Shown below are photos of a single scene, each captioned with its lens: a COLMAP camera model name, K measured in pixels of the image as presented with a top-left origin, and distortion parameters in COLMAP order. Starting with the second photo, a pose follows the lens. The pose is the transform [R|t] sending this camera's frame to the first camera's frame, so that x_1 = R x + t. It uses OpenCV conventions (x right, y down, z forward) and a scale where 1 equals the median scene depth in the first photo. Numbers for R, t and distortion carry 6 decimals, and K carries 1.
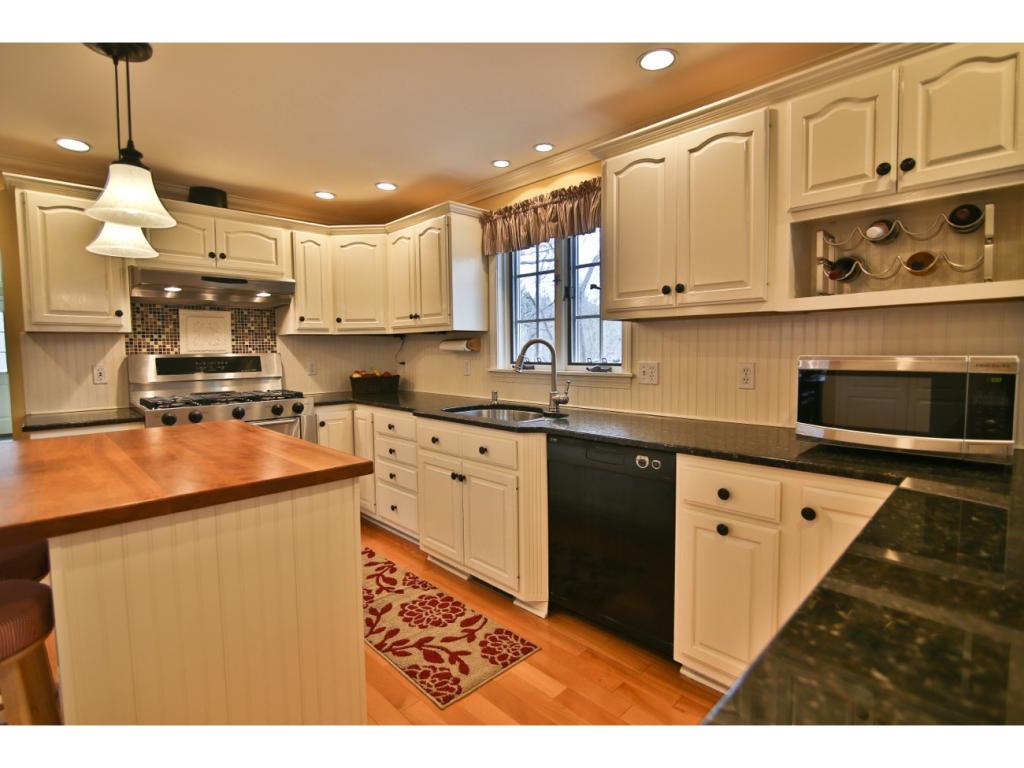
lens RADIAL K [[502.0, 0, 505.8], [0, 502.0, 383.8], [0, 0, 1]] dist [-0.001317, -0.000207]
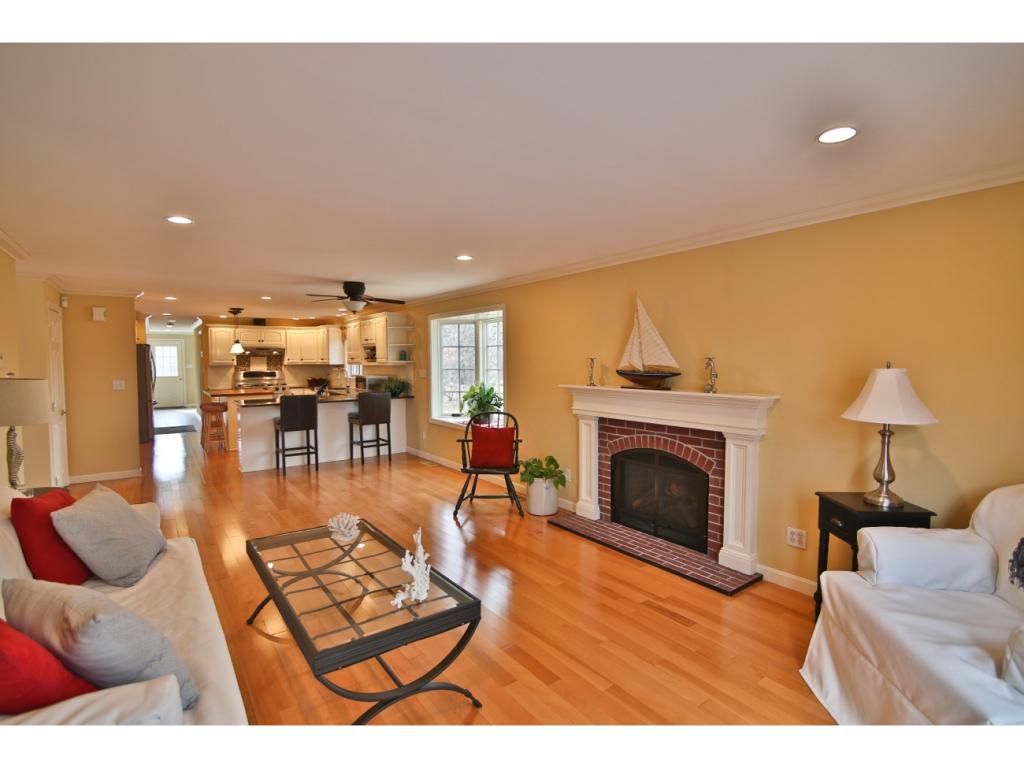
lens RADIAL K [[489.4, 0, 512.0], [0, 489.4, 384.0], [0, 0, 1]] dist [0.001150, 0.000094]
pose [[0.991659, 0.007452, -0.128677, 1.349520], [-0.009912, 0.999780, -0.018492, 0.060151], [0.128511, 0.019614, 0.991514, -1.799967]]
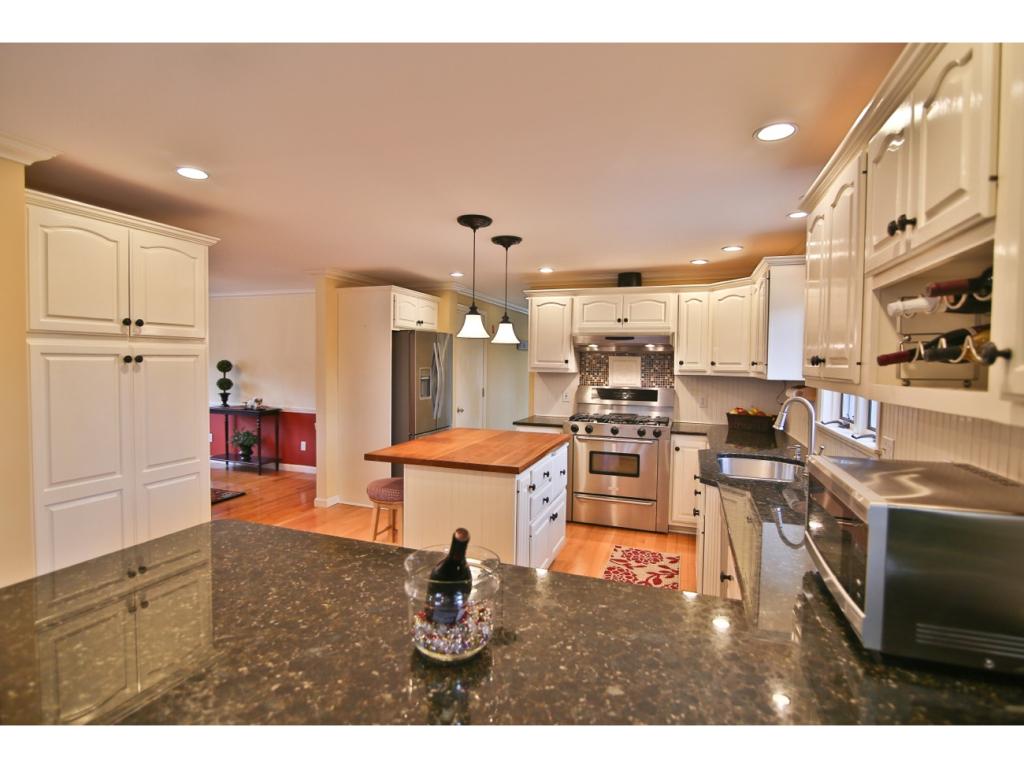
lens RADIAL K [[502.0, 0, 505.8], [0, 502.0, 383.8], [0, 0, 1]] dist [-0.001317, -0.000207]
pose [[0.443113, 0.055031, -0.894775, 0.536267], [-0.076657, 0.996784, 0.023342, -0.075428], [0.893182, 0.058248, 0.445906, 0.059559]]
